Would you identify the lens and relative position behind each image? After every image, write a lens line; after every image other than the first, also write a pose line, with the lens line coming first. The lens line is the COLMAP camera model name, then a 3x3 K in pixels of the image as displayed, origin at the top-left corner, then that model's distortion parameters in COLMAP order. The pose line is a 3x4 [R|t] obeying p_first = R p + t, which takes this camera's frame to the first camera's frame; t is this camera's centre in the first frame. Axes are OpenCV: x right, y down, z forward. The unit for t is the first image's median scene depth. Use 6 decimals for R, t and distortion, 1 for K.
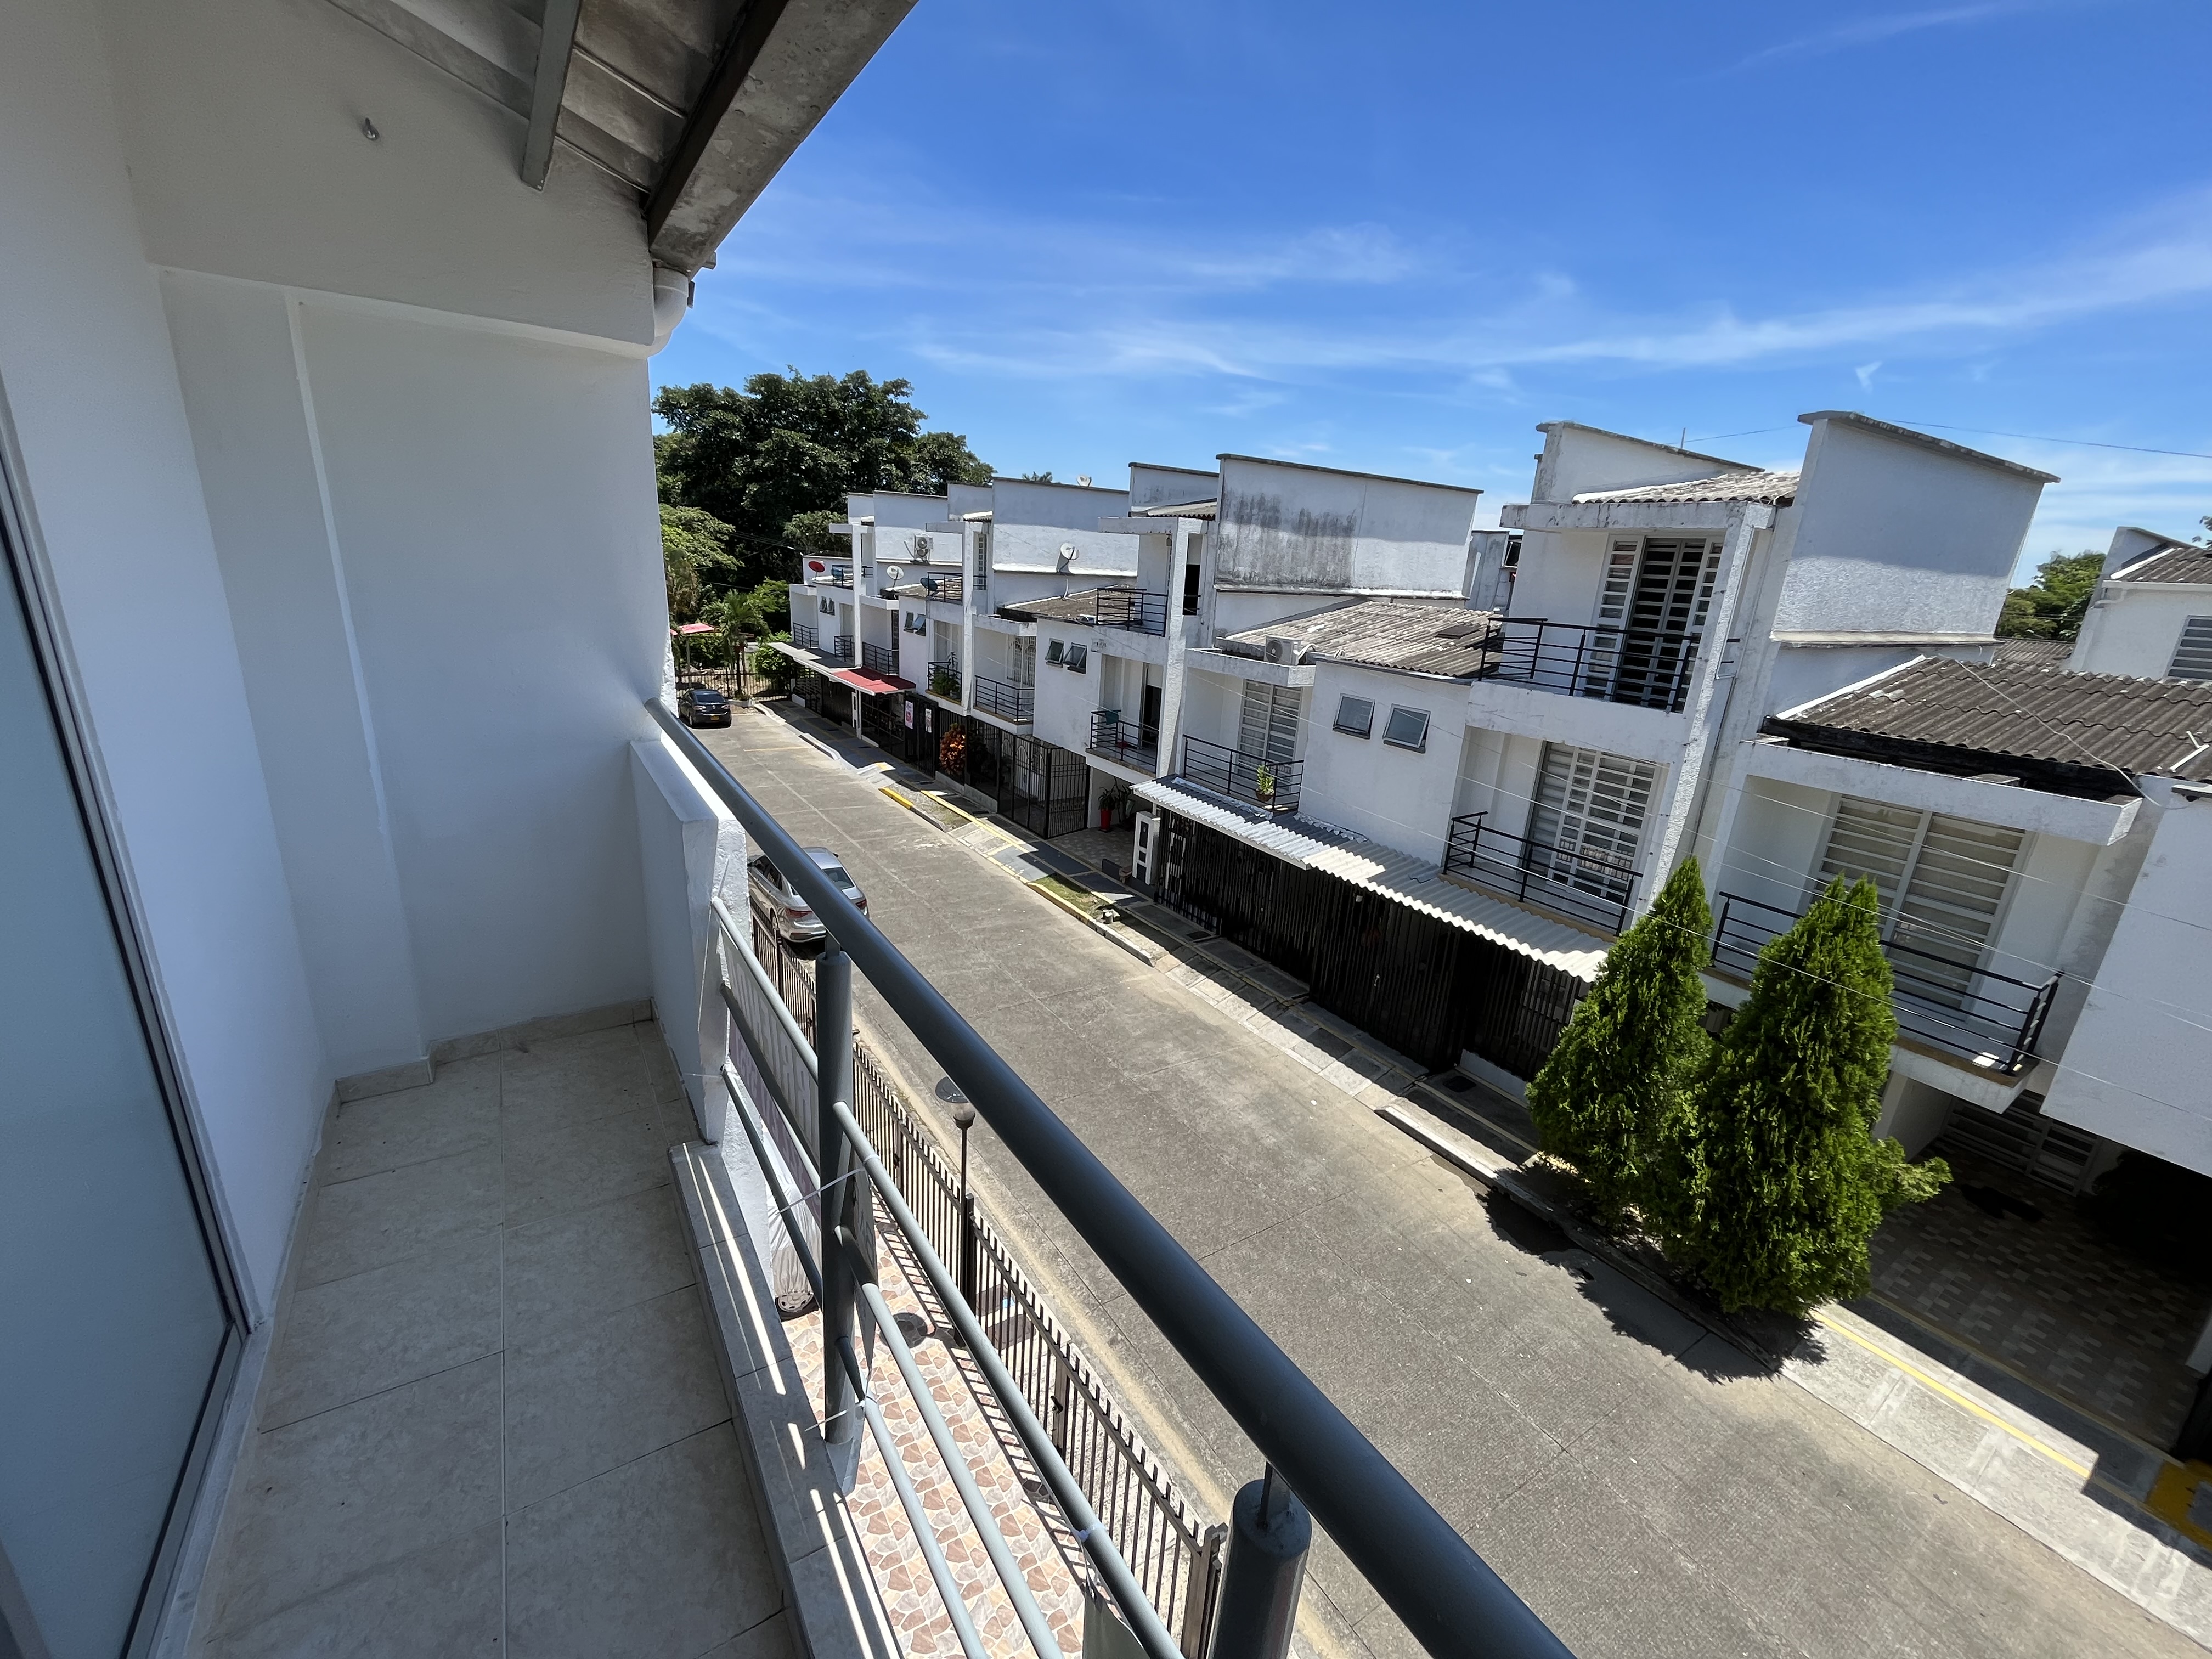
lens RADIAL K [[894.5, 0, 1104.8], [0, 894.5, 830.6], [0, 0, 1]] dist [-0.004362, -0.000625]
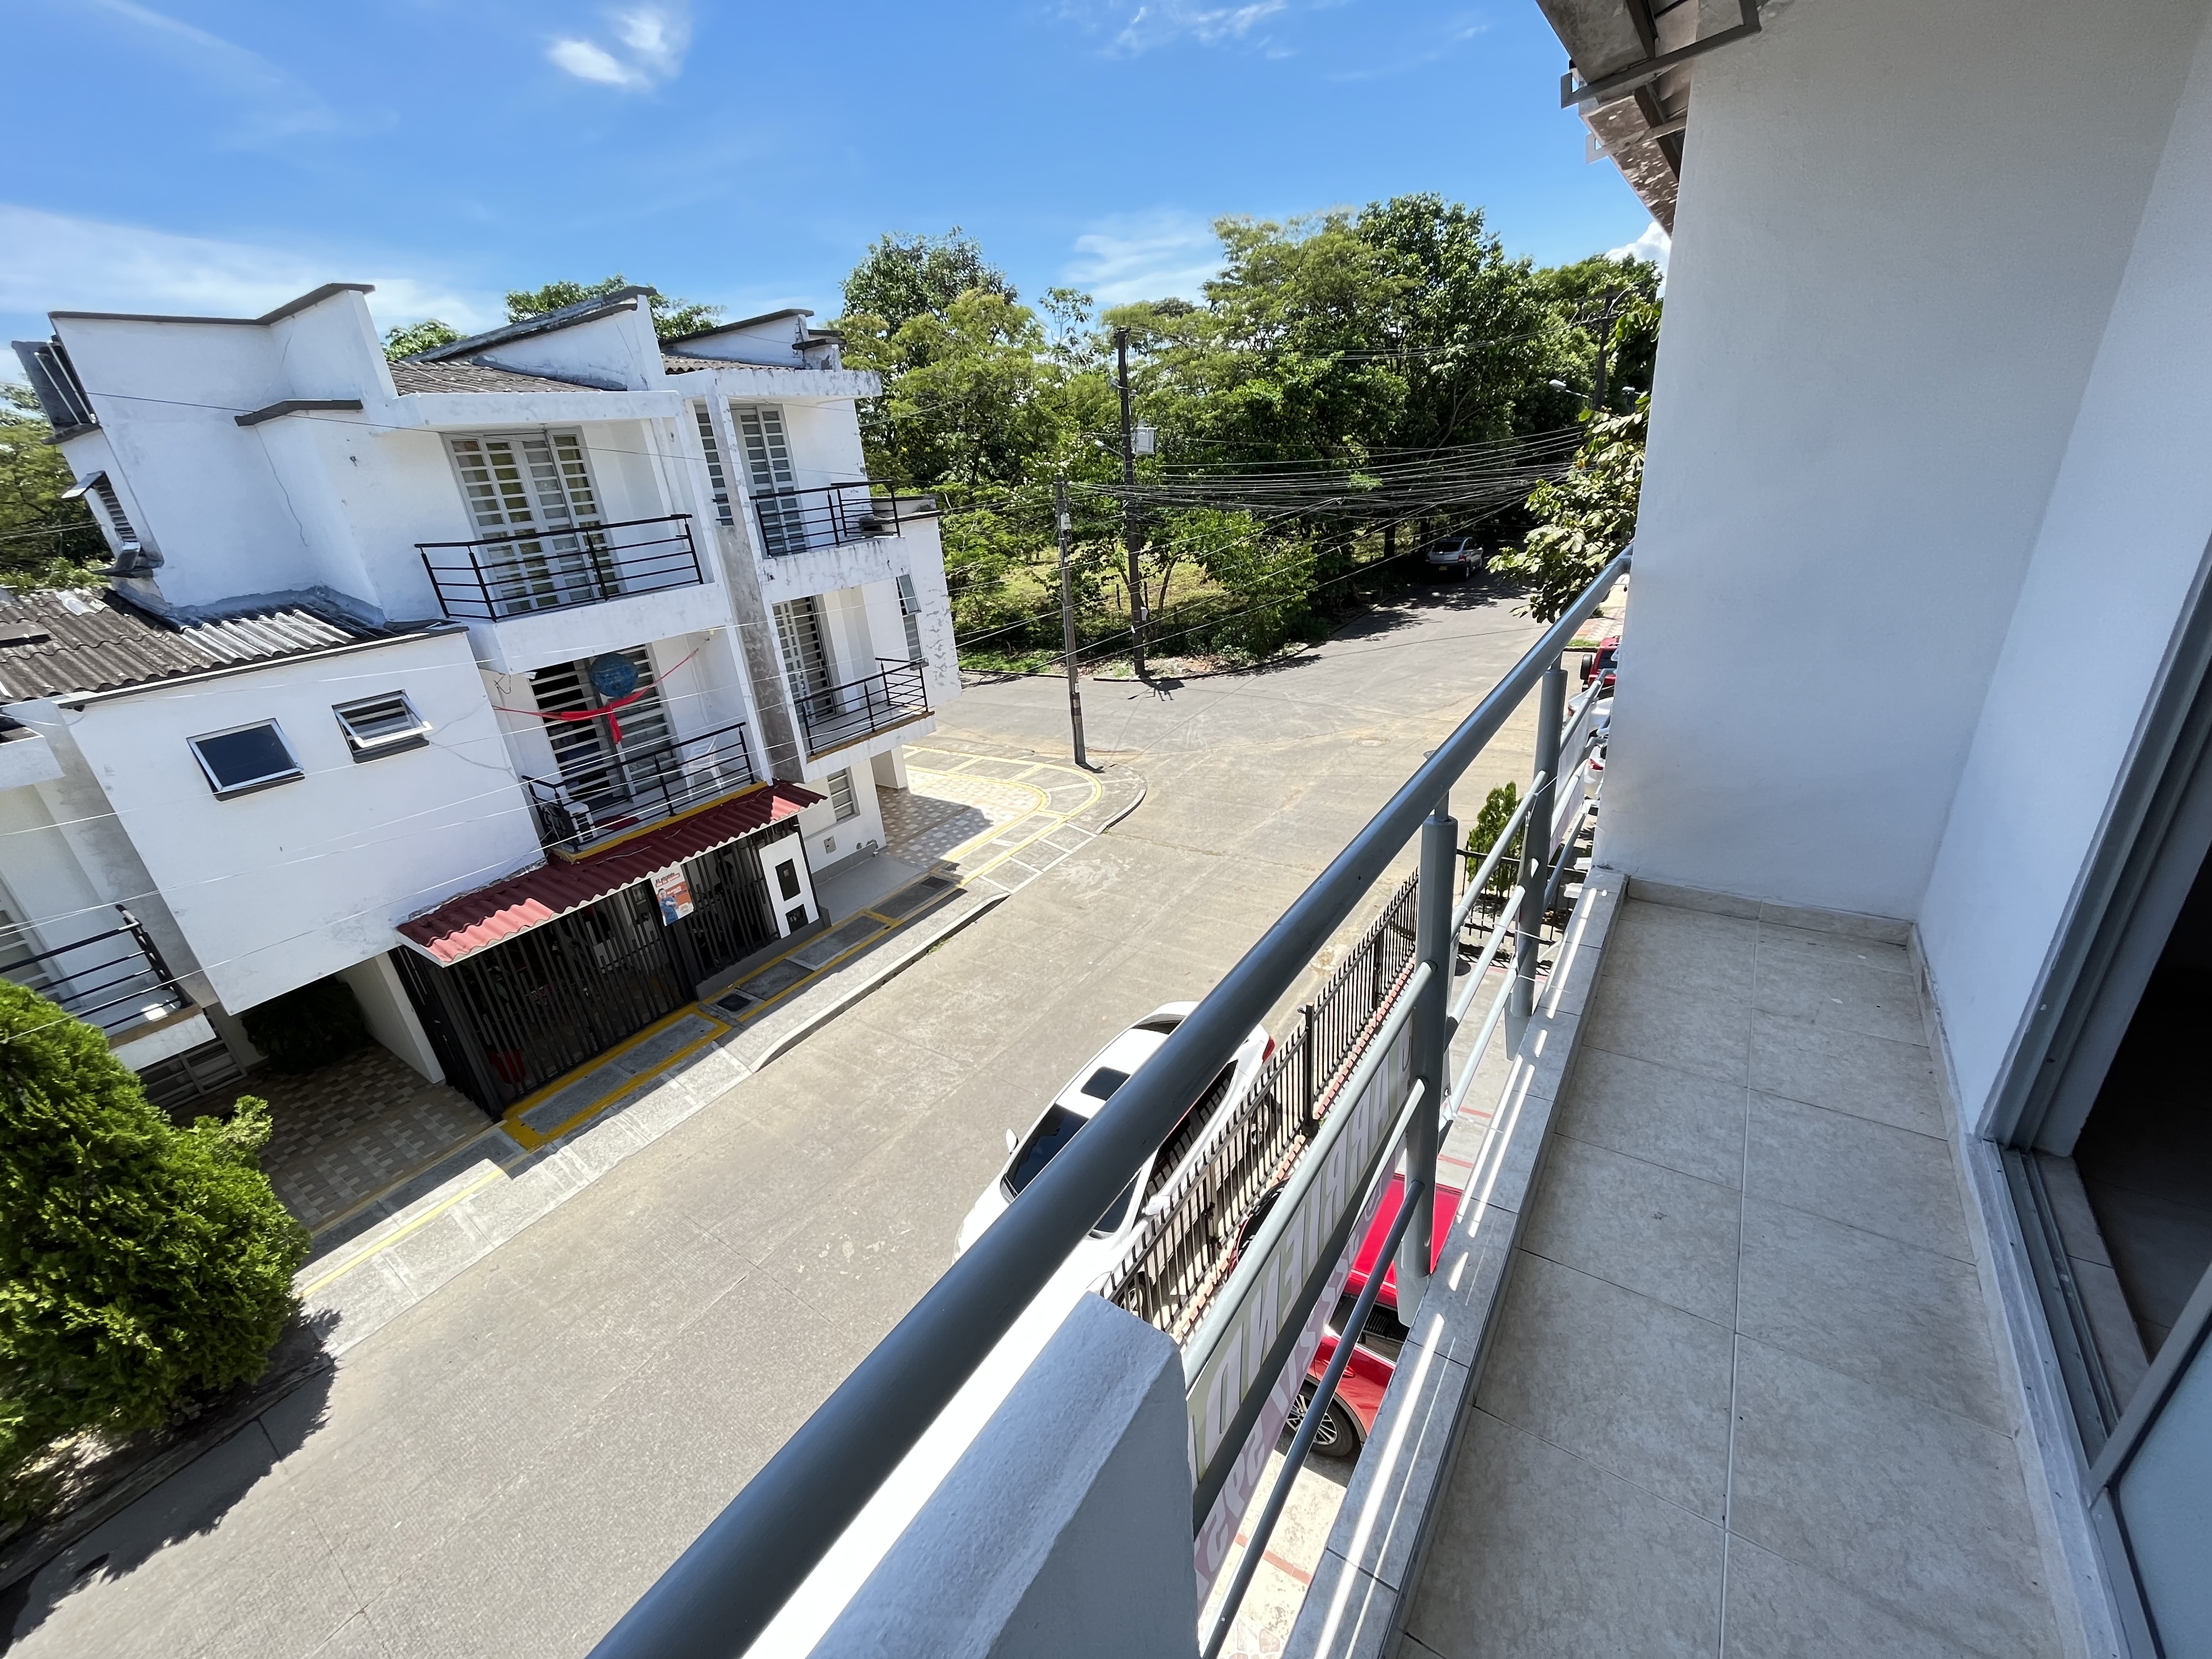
lens RADIAL K [[894.5, 0, 1104.7], [0, 894.5, 826.6], [0, 0, 1]] dist [-0.004362, -0.000625]
pose [[-0.383785, -0.390059, 0.836996, -0.133025], [0.327570, 0.789953, 0.518336, -0.064070], [-0.863369, 0.473105, -0.175400, 0.193279]]
